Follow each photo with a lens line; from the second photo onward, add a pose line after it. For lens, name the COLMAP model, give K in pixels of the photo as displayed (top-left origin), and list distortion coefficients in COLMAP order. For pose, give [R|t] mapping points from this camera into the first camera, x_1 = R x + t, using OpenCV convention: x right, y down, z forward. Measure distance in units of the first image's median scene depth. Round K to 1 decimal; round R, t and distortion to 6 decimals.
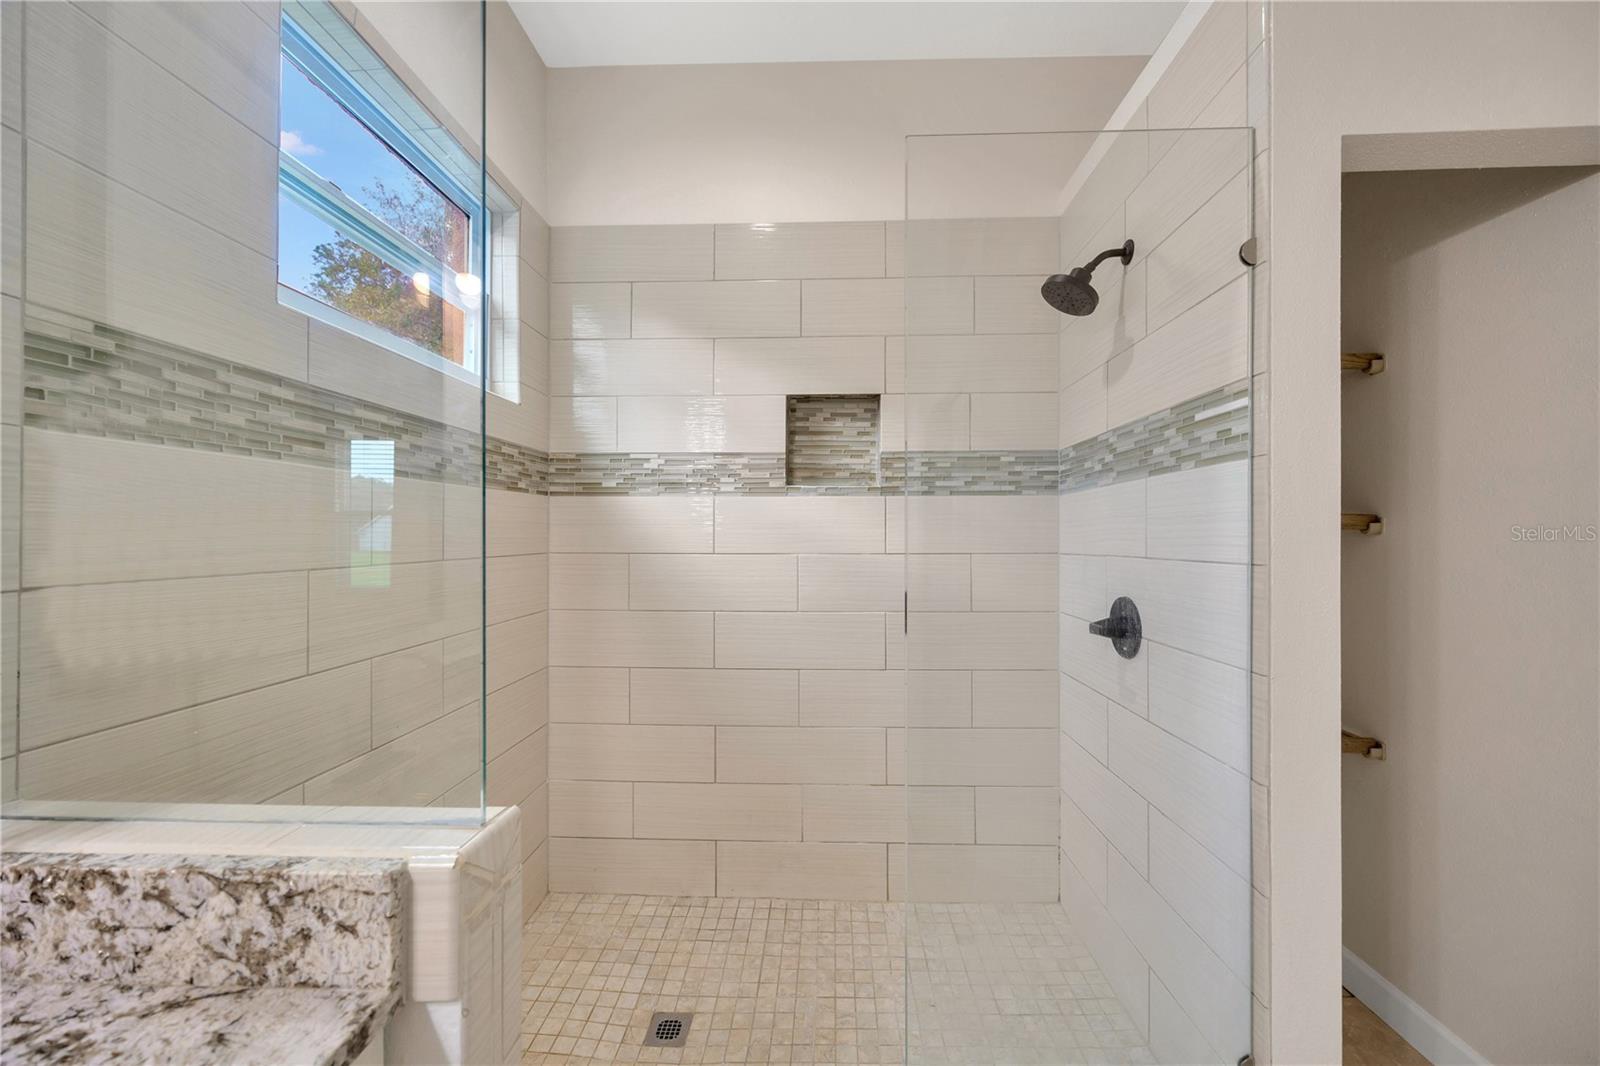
lens RADIAL K [[617.0, 0, 801.6], [0, 617.0, 537.4], [0, 0, 1]] dist [-0.001352, -0.000116]
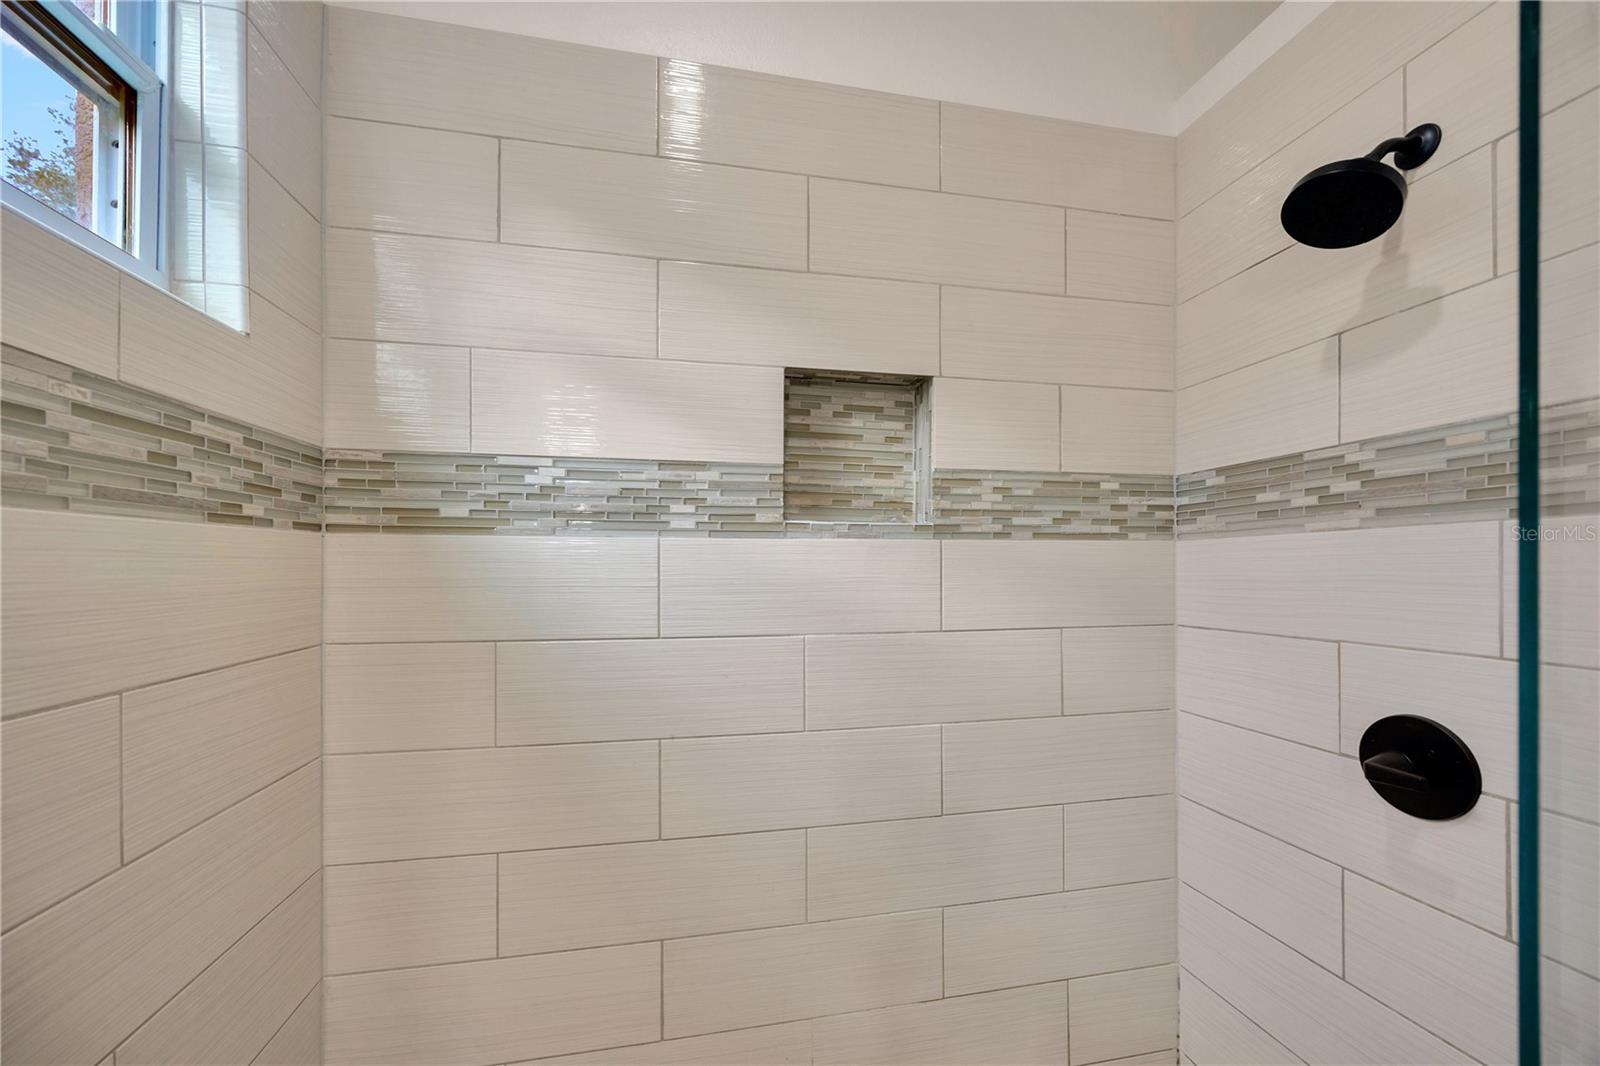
lens RADIAL K [[623.9, 0, 797.2], [0, 623.9, 570.0], [0, 0, 1]] dist [0.000342, 0.000038]
pose [[0.970672, -0.002813, 0.240393, -0.157992], [0.002402, 0.999995, 0.002004, -0.037240], [-0.240397, -0.001368, 0.970674, 0.416445]]
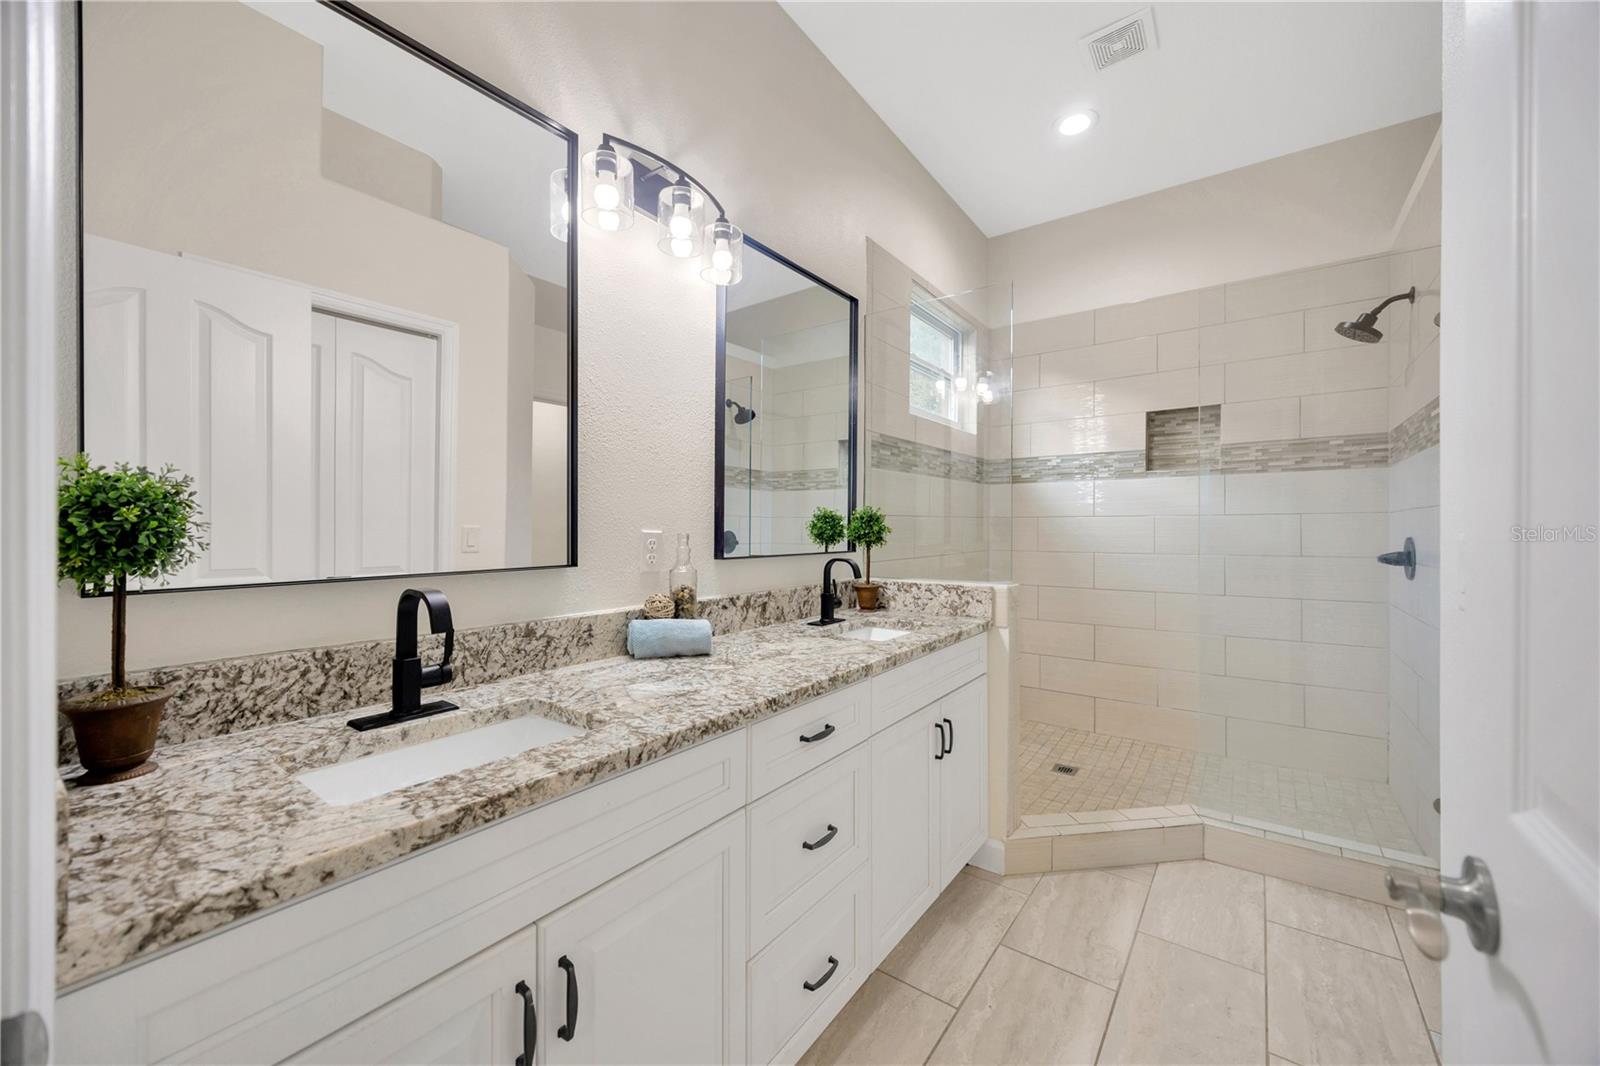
lens RADIAL K [[606.2, 0, 800.0], [0, 606.2, 533.0], [0, 0, 1]] dist [0.002942, 0.000228]
pose [[0.825392, 0.003634, -0.564548, 0.117515], [0.000816, 0.999971, 0.007631, 0.057101], [0.564559, -0.006759, 0.825365, -0.729278]]
